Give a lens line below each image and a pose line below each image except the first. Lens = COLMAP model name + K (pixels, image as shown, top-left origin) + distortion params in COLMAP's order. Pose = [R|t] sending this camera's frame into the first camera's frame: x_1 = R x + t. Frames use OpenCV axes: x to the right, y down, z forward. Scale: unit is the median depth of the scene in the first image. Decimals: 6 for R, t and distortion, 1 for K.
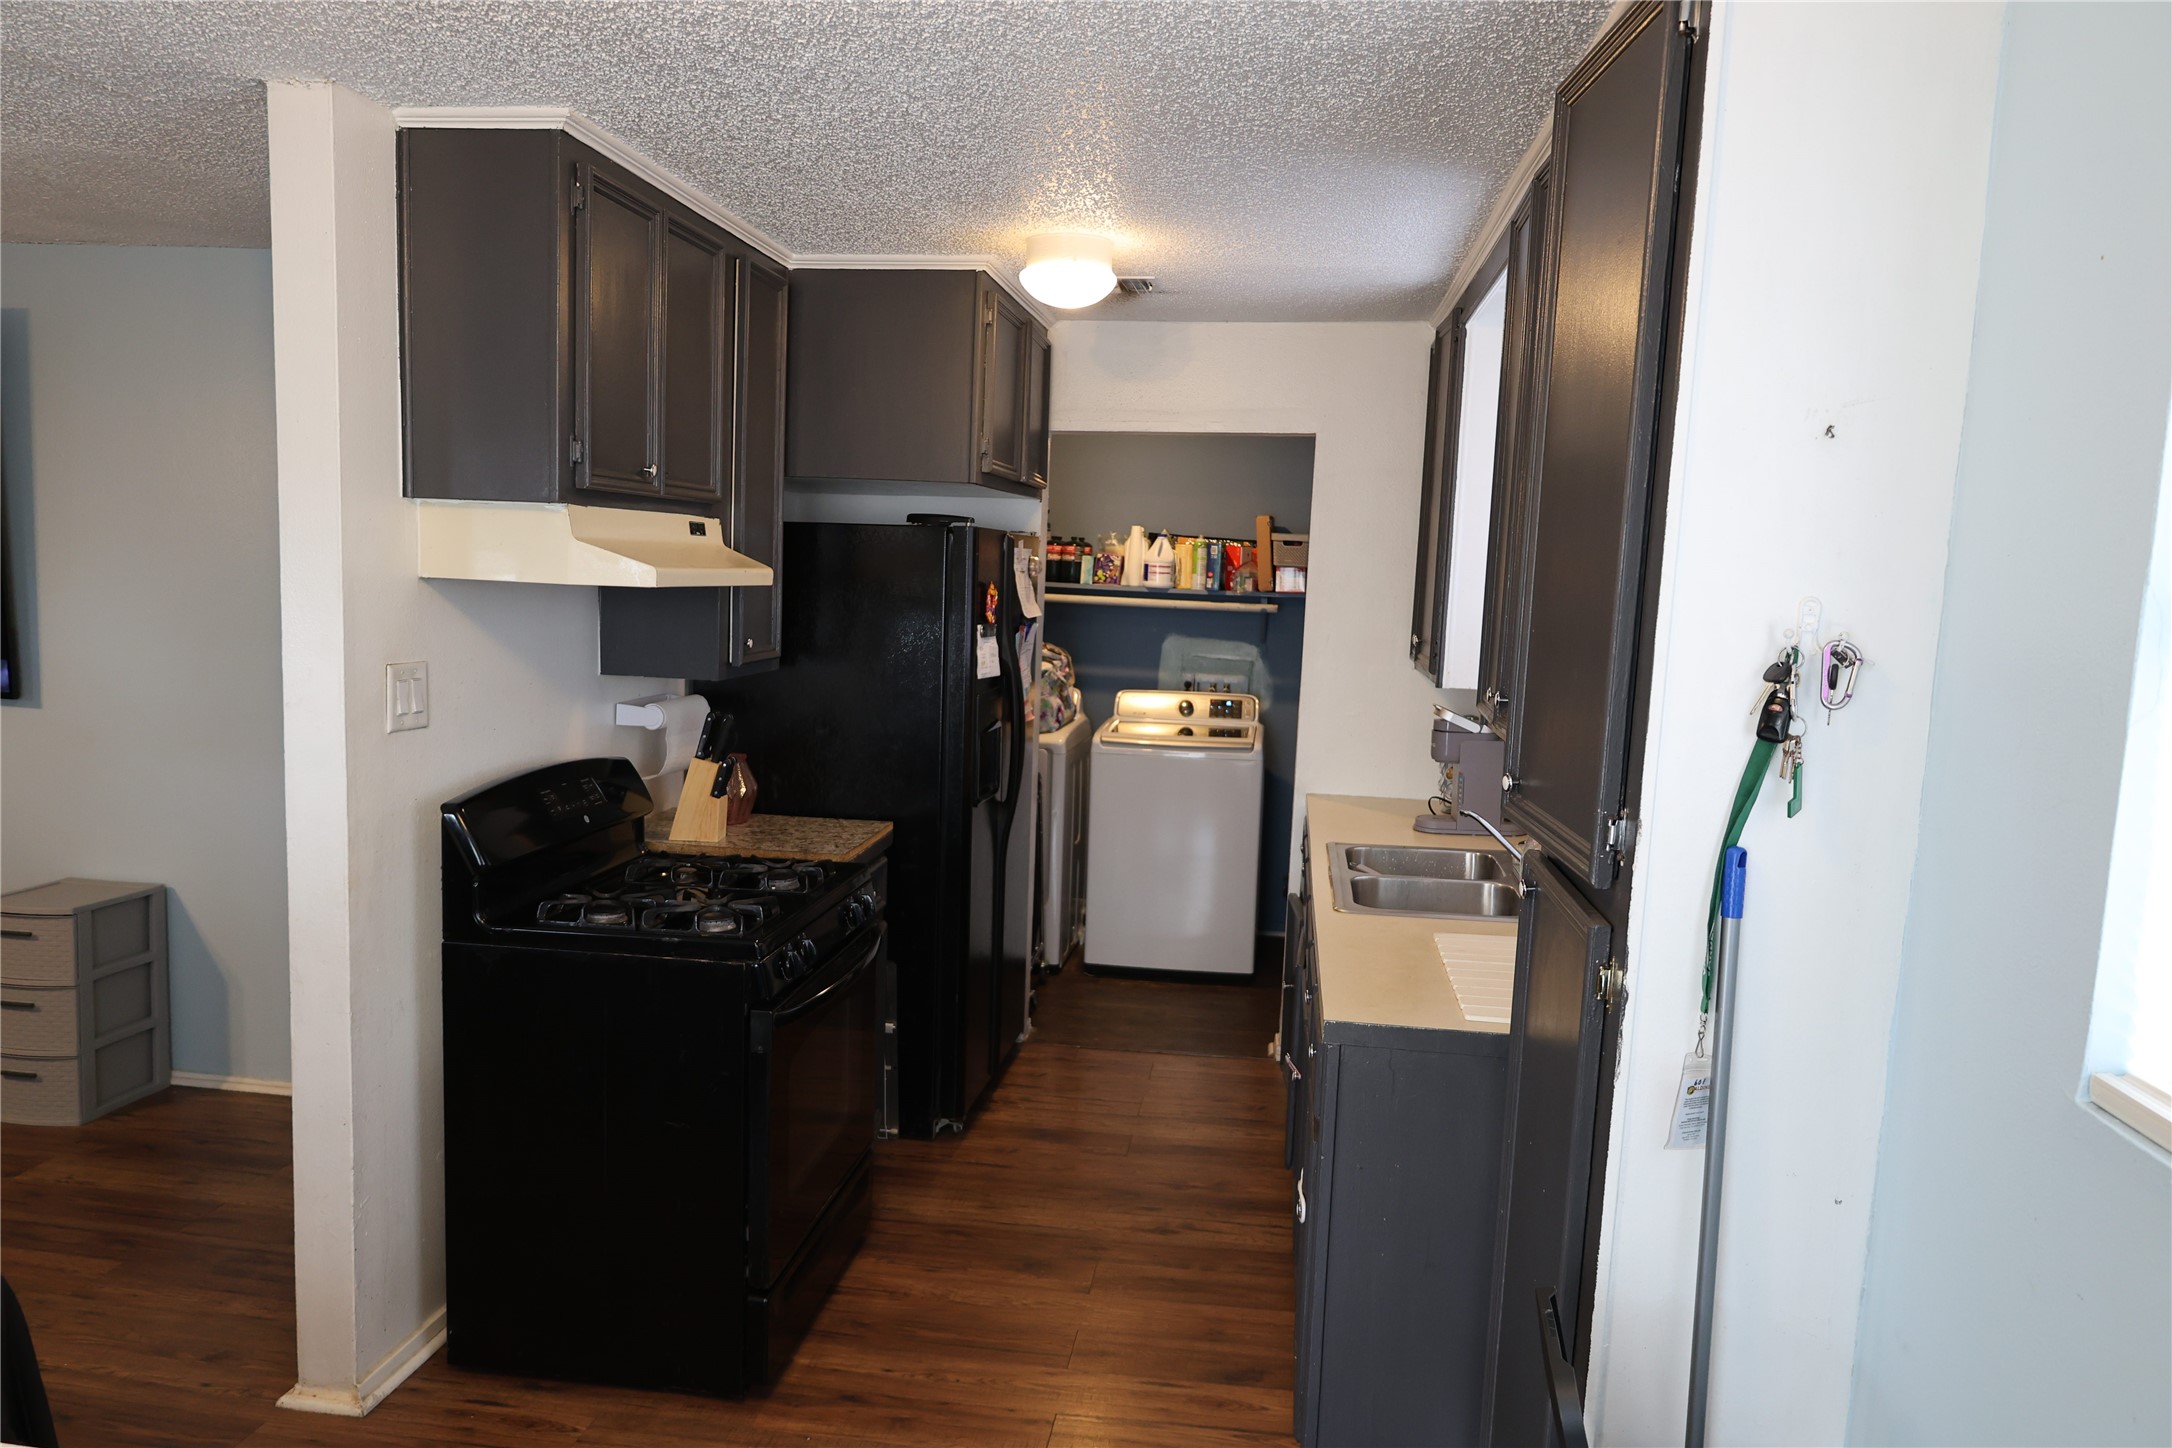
lens RADIAL K [[1478.8, 0, 1078.4], [0, 1478.8, 727.6], [0, 0, 1]] dist [-0.013716, 0.007669]
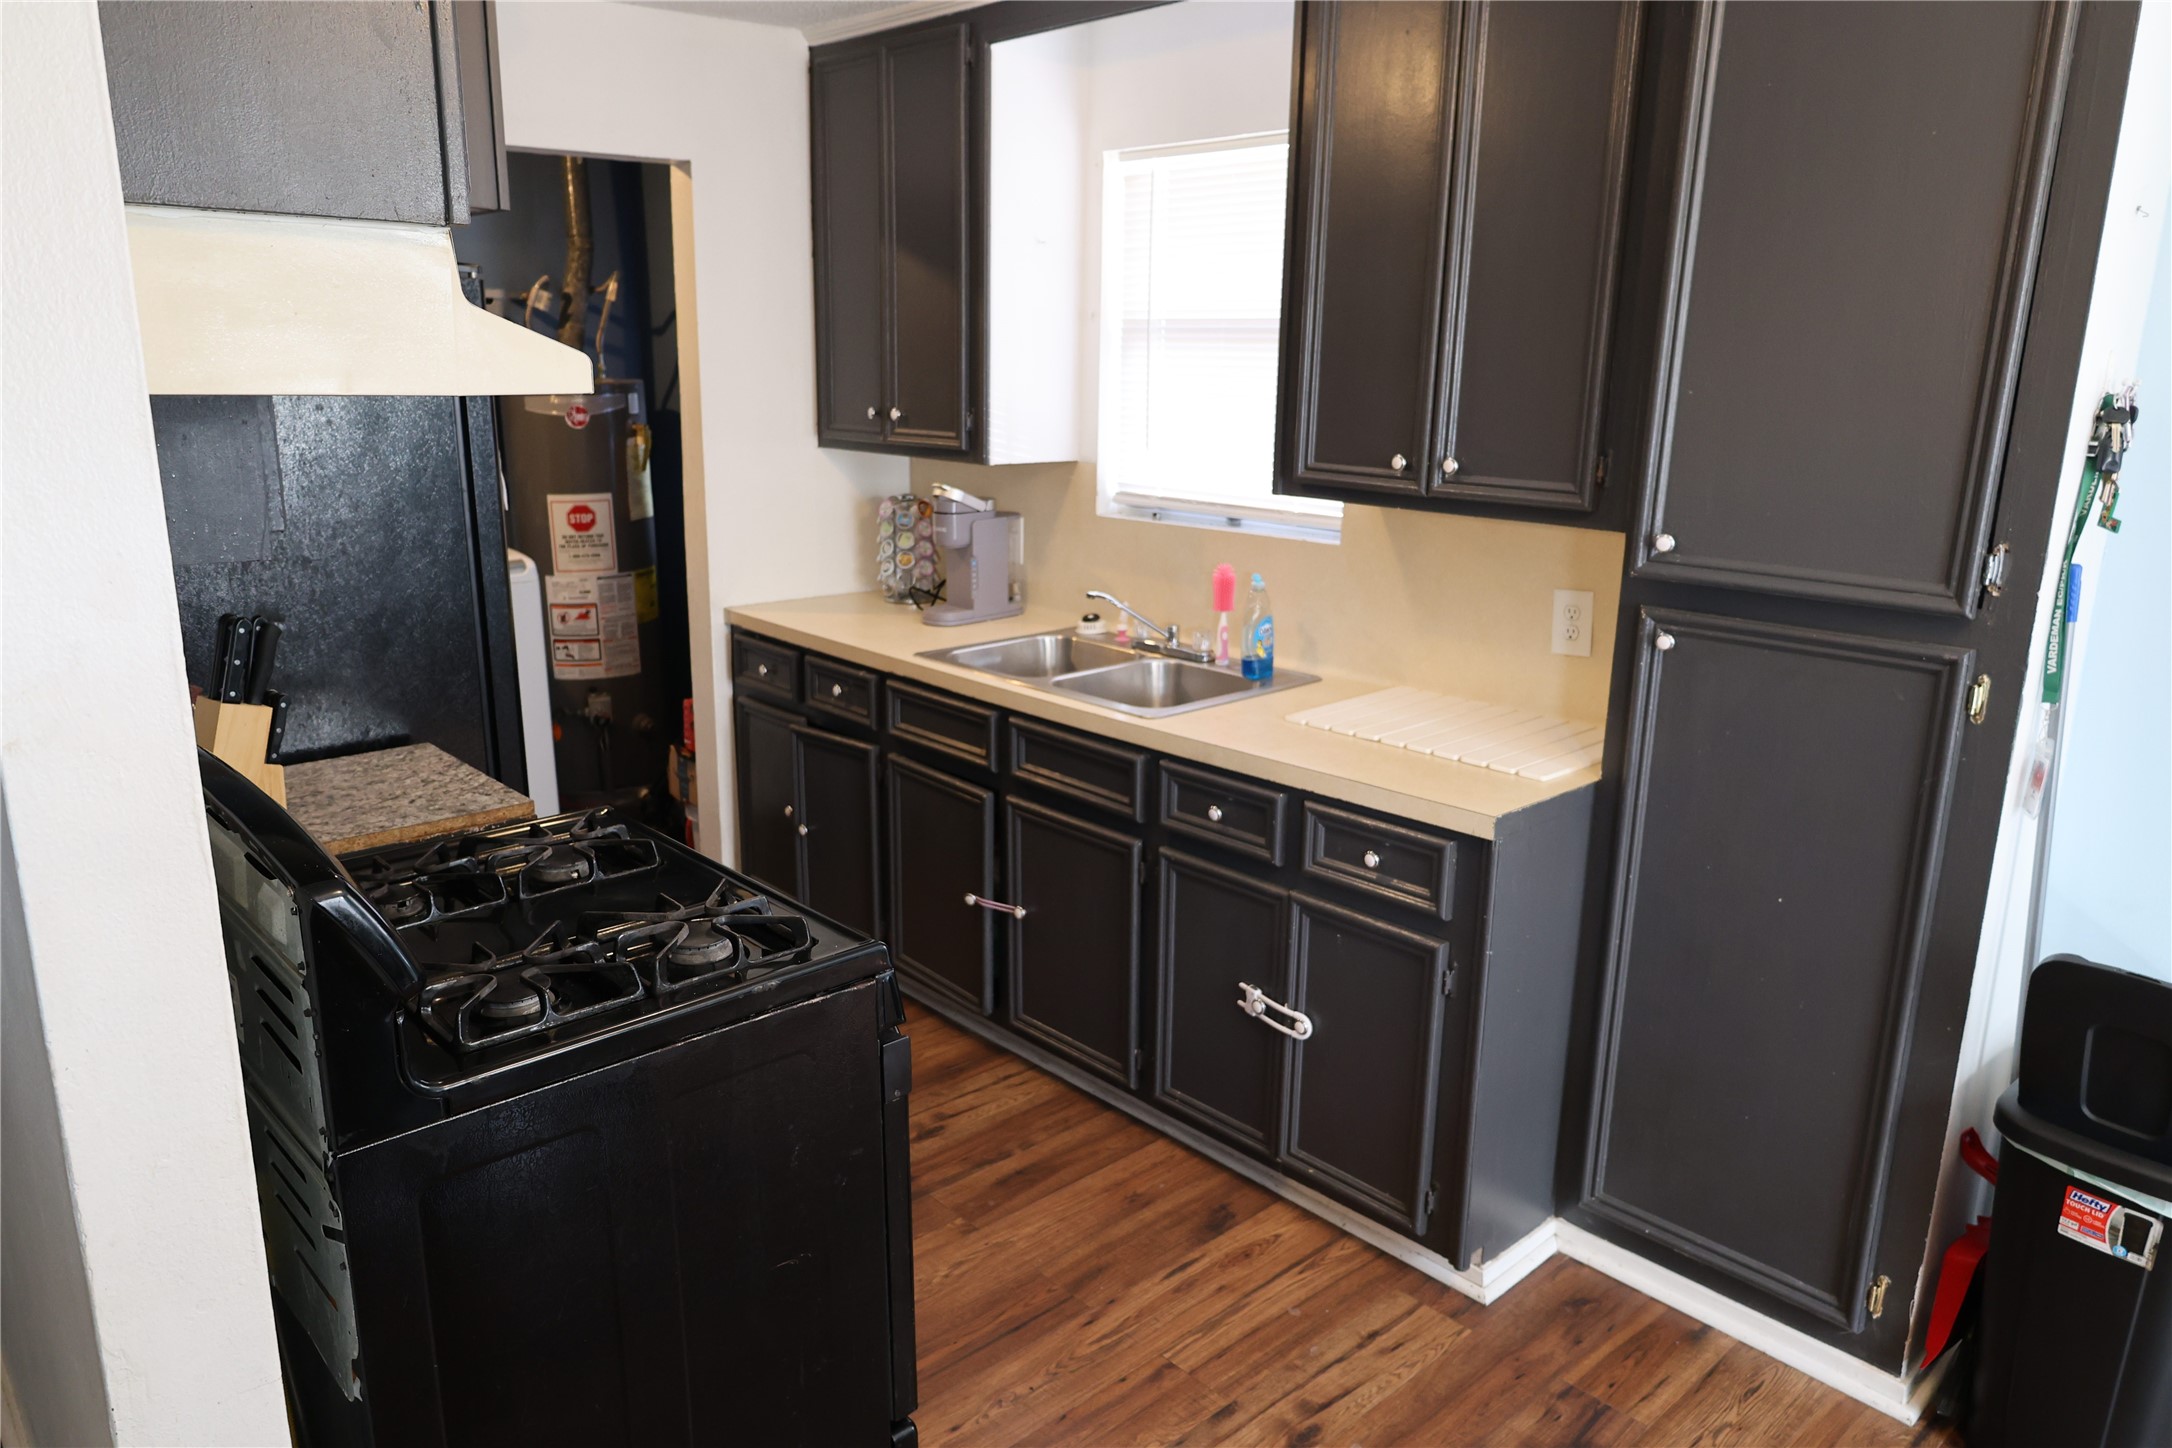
lens RADIAL K [[1493.1, 0, 1086.0], [0, 1493.1, 724.0], [0, 0, 1]] dist [-0.011327, -0.000216]
pose [[0.638009, -0.215748, 0.739186, -0.469271], [0.097294, 0.974840, 0.200552, -0.054046], [-0.763857, -0.056036, 0.642948, 0.385593]]
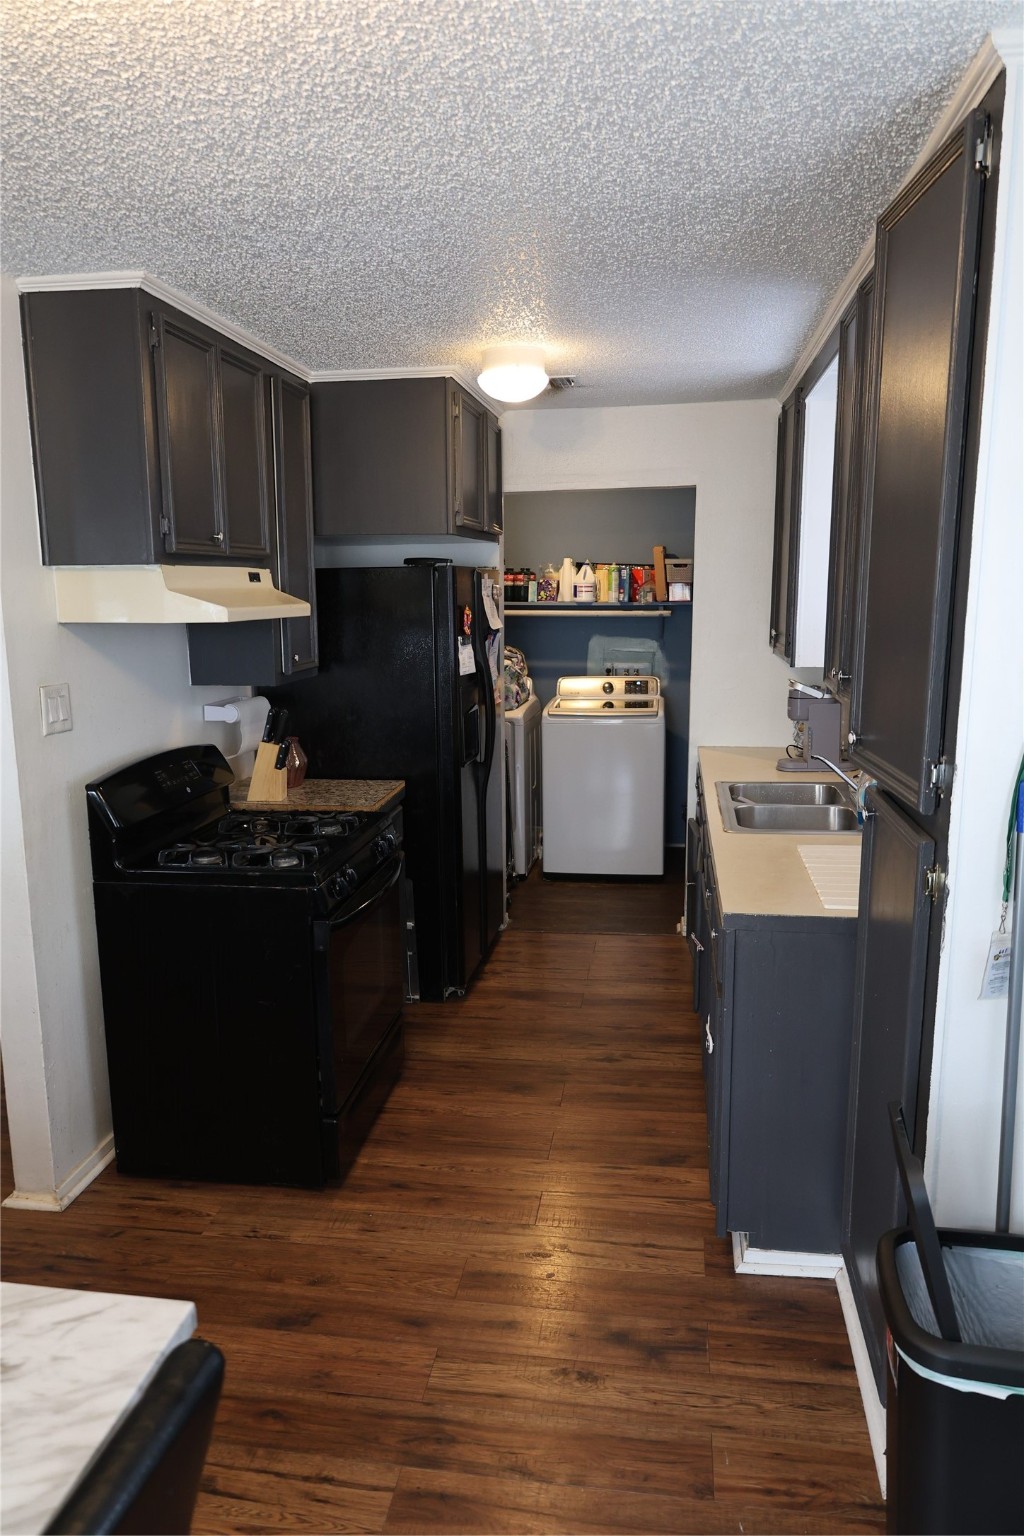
lens RADIAL K [[1045.8, 0, 512.0], [0, 1045.8, 768.0], [0, 0, 1]] dist [-0.013716, 0.007669]
pose [[0.998902, -0.043639, -0.017038, -0.007171], [0.044628, 0.997031, 0.062756, -0.006426], [0.014248, -0.063448, 0.997883, 0.012829]]
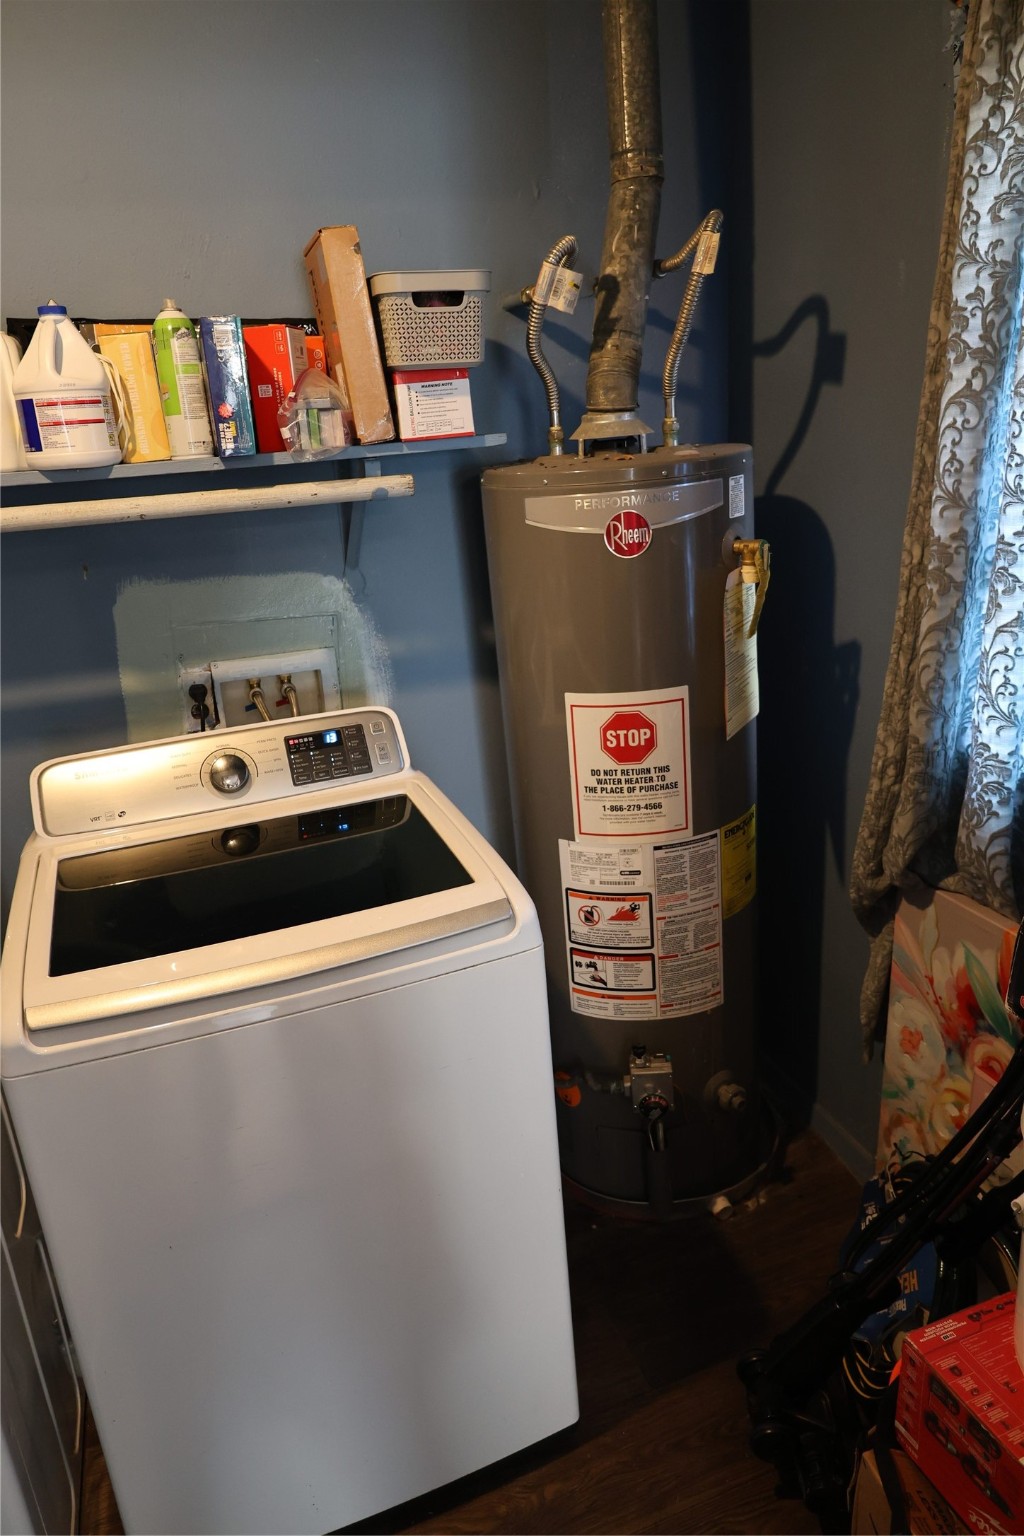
lens RADIAL K [[1045.0, 0, 508.3], [0, 1045.0, 761.8], [0, 0, 1]] dist [-0.008068, 0.005103]
pose [[0.876894, -0.240587, 0.416142, 0.040082], [0.153332, 0.960506, 0.232203, -0.118119], [-0.455572, -0.139809, 0.879152, 1.237176]]
